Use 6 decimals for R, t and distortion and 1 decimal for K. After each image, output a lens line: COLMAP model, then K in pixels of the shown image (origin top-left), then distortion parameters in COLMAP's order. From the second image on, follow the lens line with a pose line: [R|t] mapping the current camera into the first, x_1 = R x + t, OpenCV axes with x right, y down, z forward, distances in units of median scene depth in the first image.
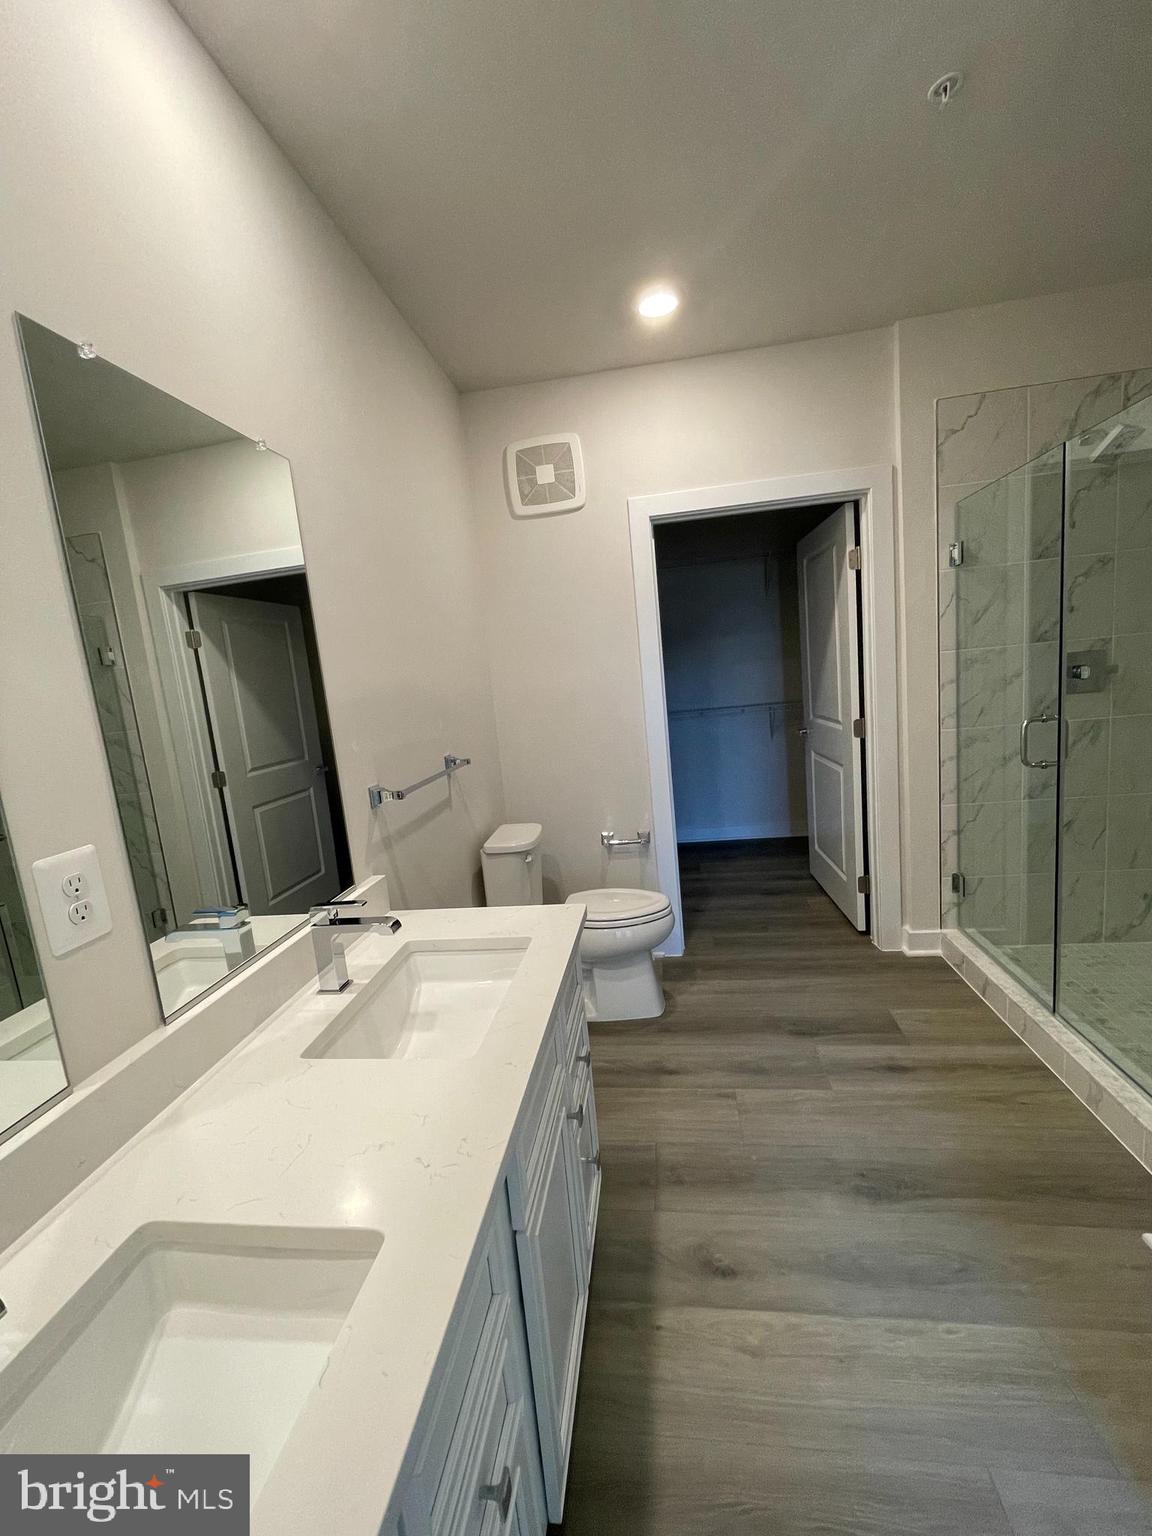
lens RADIAL K [[628.8, 0, 576.7], [0, 628.8, 770.9], [0, 0, 1]] dist [-0.001501, 0.000956]
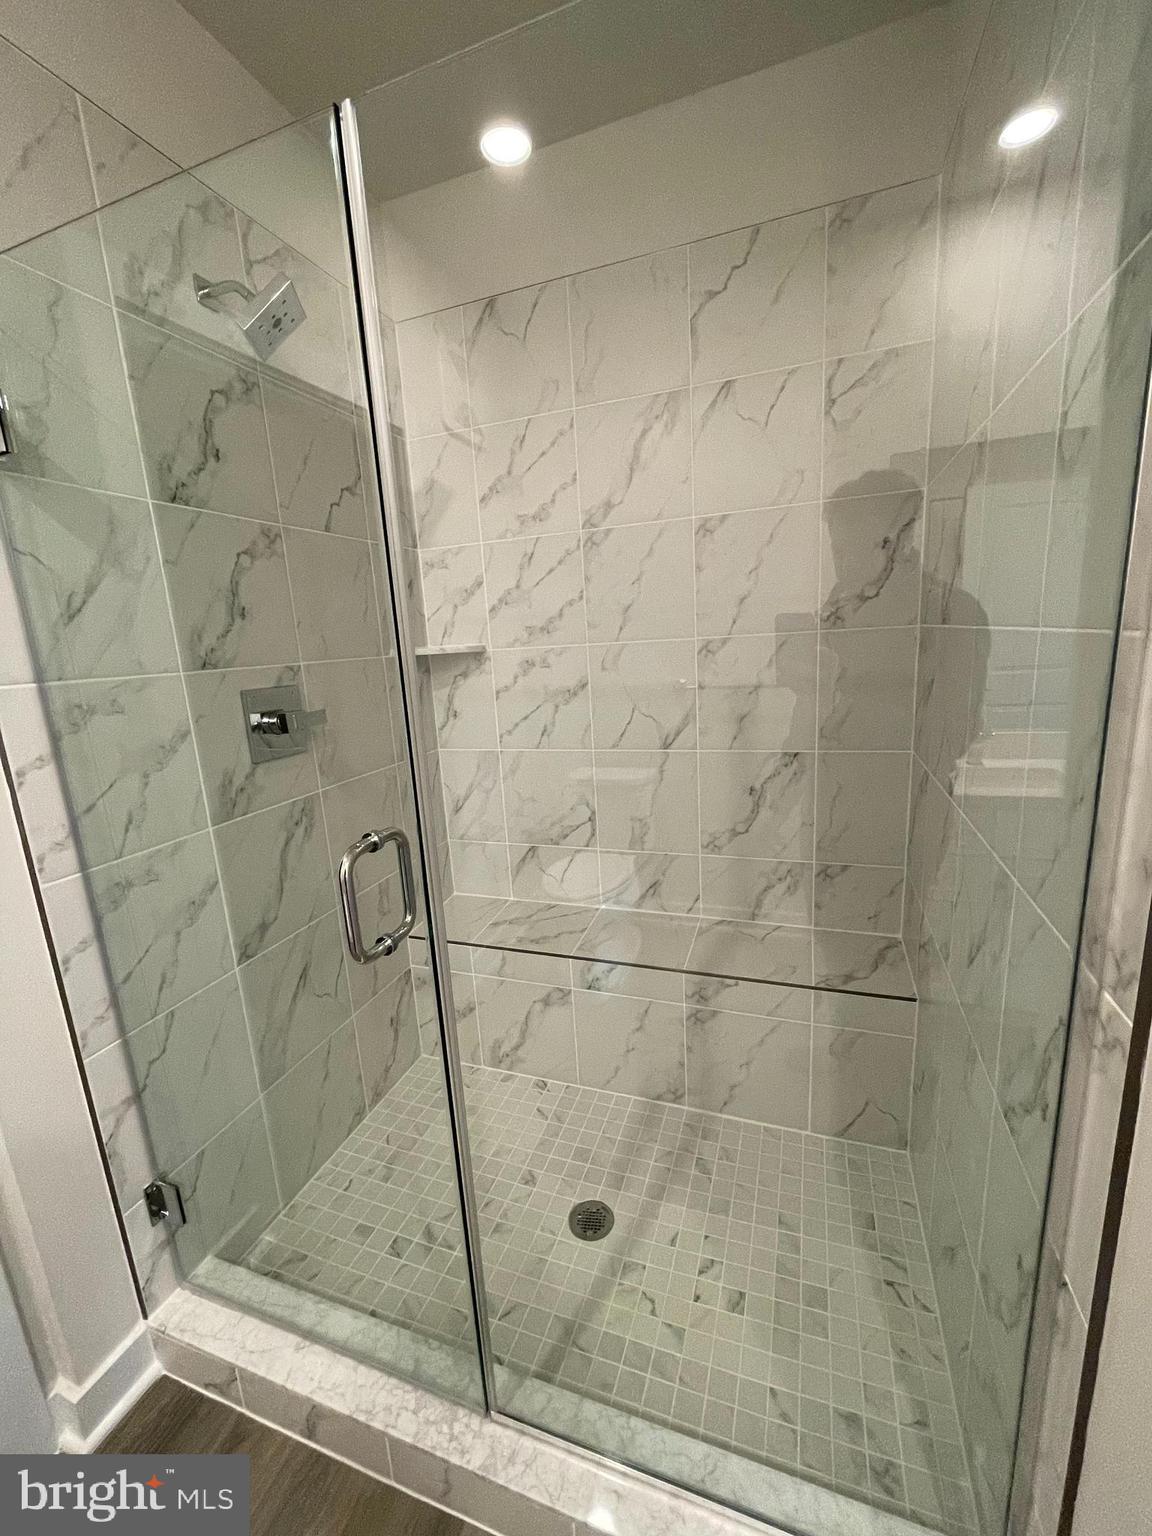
lens RADIAL K [[628.8, 0, 577.8], [0, 628.8, 768.6], [0, 0, 1]] dist [-0.001501, 0.000956]
pose [[0.208826, -0.122711, 0.970224, 0.292323], [0.181166, 0.979779, 0.084927, -0.114623], [-0.961026, 0.158037, 0.226834, 0.605970]]
